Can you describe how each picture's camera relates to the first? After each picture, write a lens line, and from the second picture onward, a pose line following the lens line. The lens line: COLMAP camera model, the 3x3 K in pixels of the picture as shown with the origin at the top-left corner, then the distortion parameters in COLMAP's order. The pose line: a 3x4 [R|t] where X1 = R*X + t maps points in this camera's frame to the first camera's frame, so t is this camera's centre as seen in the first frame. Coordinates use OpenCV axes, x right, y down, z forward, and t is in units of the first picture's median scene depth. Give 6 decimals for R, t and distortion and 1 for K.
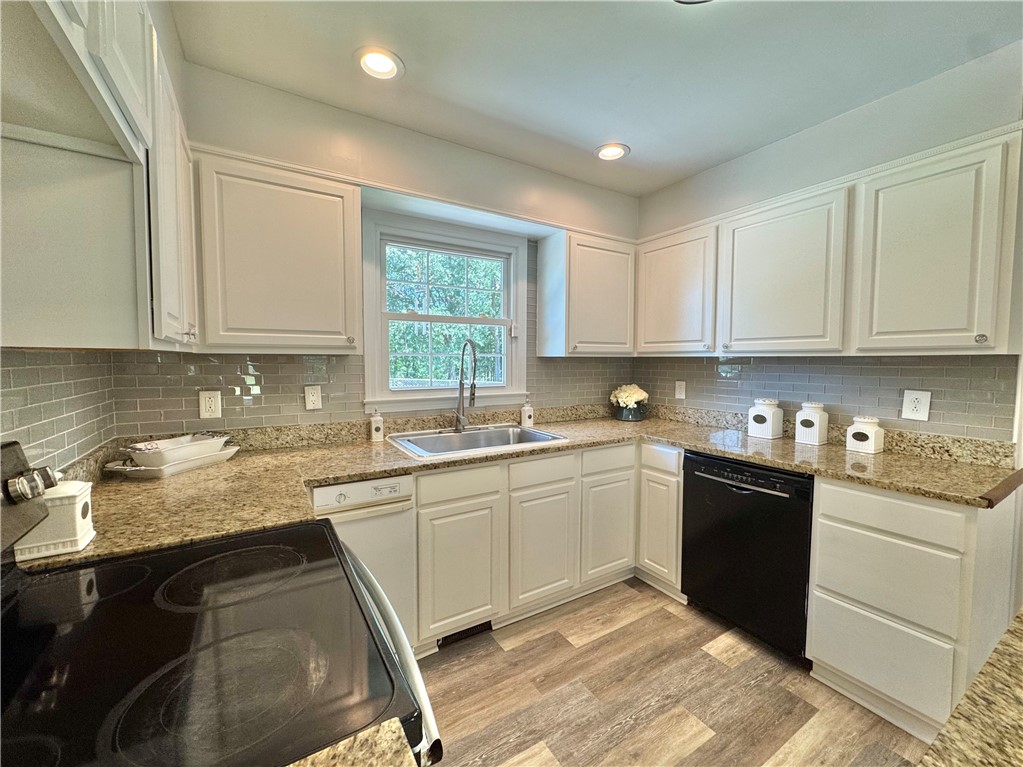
lens RADIAL K [[416.1, 0, 513.9], [0, 416.1, 385.0], [0, 0, 1]] dist [-0.001883, -0.002275]
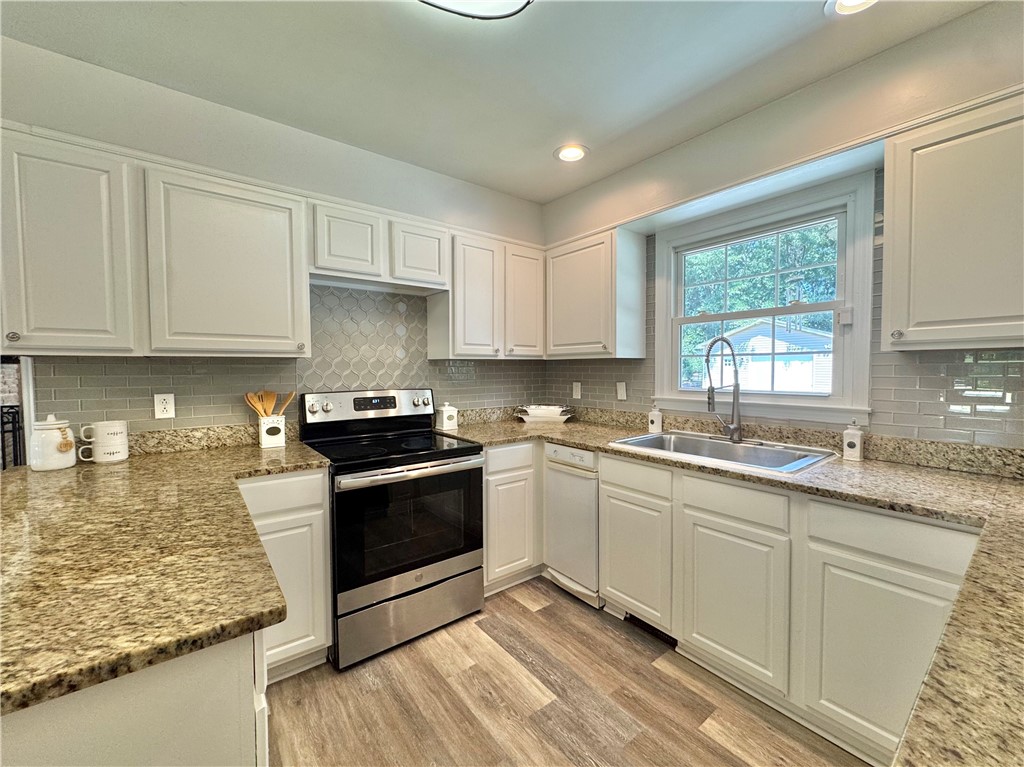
lens RADIAL K [[416.5, 0, 513.5], [0, 416.5, 386.3], [0, 0, 1]] dist [-0.001883, -0.002275]
pose [[0.098779, 0.040054, -0.994303, 0.789035], [-0.053474, 0.997960, 0.034889, -0.012257], [0.993672, 0.049723, 0.100719, 0.501525]]
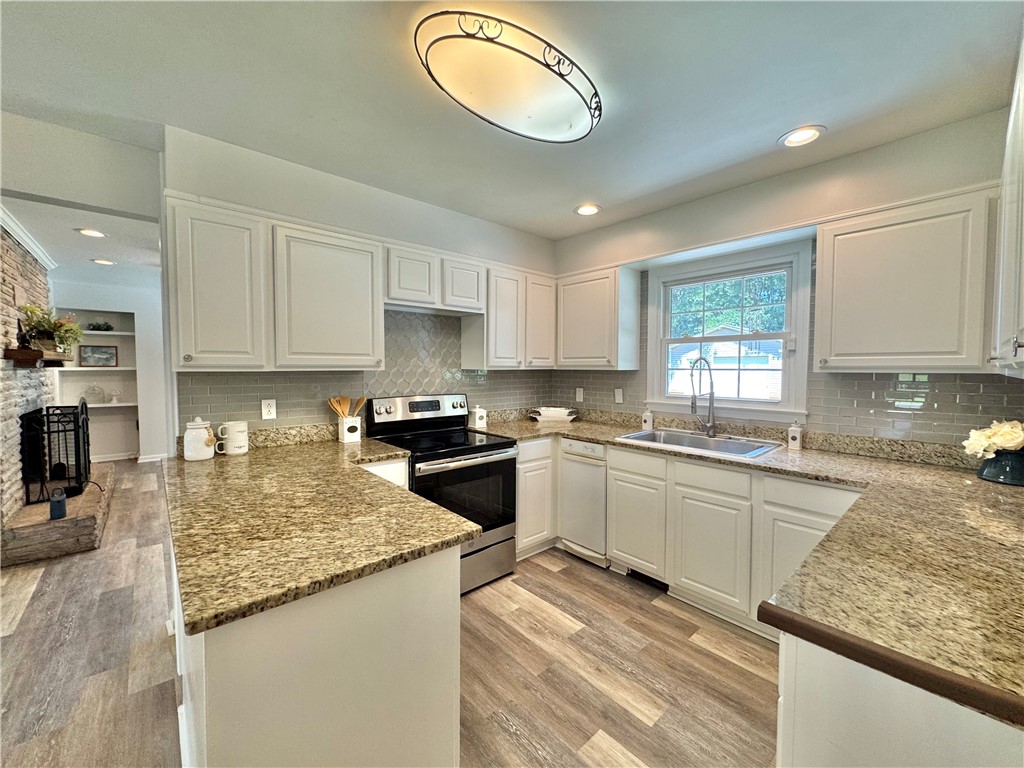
lens RADIAL K [[416.5, 0, 511.7], [0, 416.5, 385.9], [0, 0, 1]] dist [-0.001883, -0.002275]
pose [[0.167848, 0.044914, -0.984789, 1.025952], [-0.060889, 0.997527, 0.035117, -0.039257], [0.983931, 0.054068, 0.170168, 0.293188]]
